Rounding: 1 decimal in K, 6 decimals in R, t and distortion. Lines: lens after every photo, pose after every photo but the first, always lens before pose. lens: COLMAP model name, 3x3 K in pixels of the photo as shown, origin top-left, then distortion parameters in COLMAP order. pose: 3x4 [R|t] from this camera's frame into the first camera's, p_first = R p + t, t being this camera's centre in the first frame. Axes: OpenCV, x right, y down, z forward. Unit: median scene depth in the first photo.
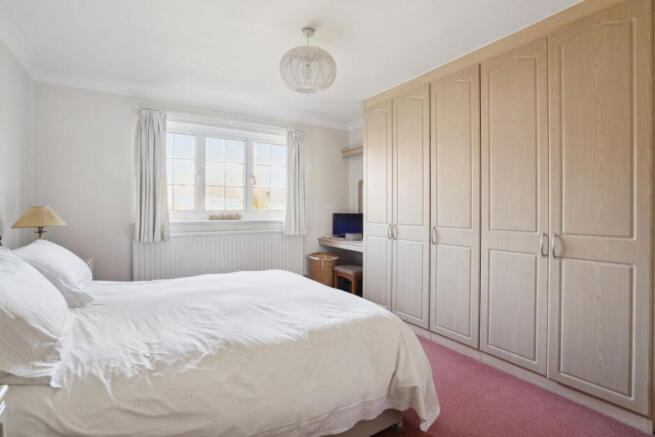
lens RADIAL K [[318.8, 0, 322.9], [0, 318.8, 207.7], [0, 0, 1]] dist [-0.000520, -0.000023]
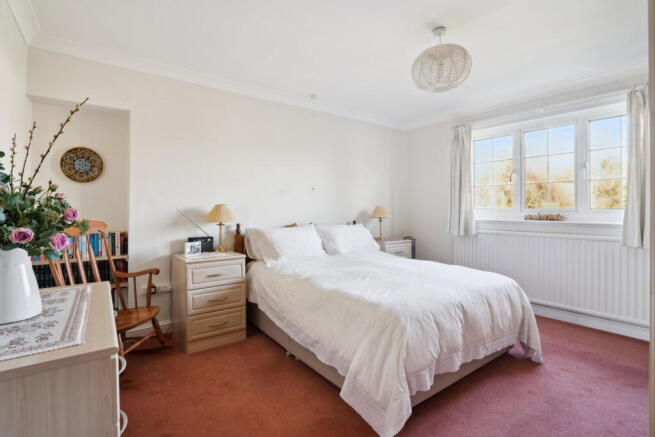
lens RADIAL K [[318.8, 0, 322.9], [0, 318.8, 207.7], [0, 0, 1]] dist [-0.000520, -0.000023]
pose [[0.099187, -0.004894, -0.995057, 0.541435], [-0.000643, 0.999987, -0.004983, 0.008238], [0.995069, 0.001134, 0.099183, 0.314530]]
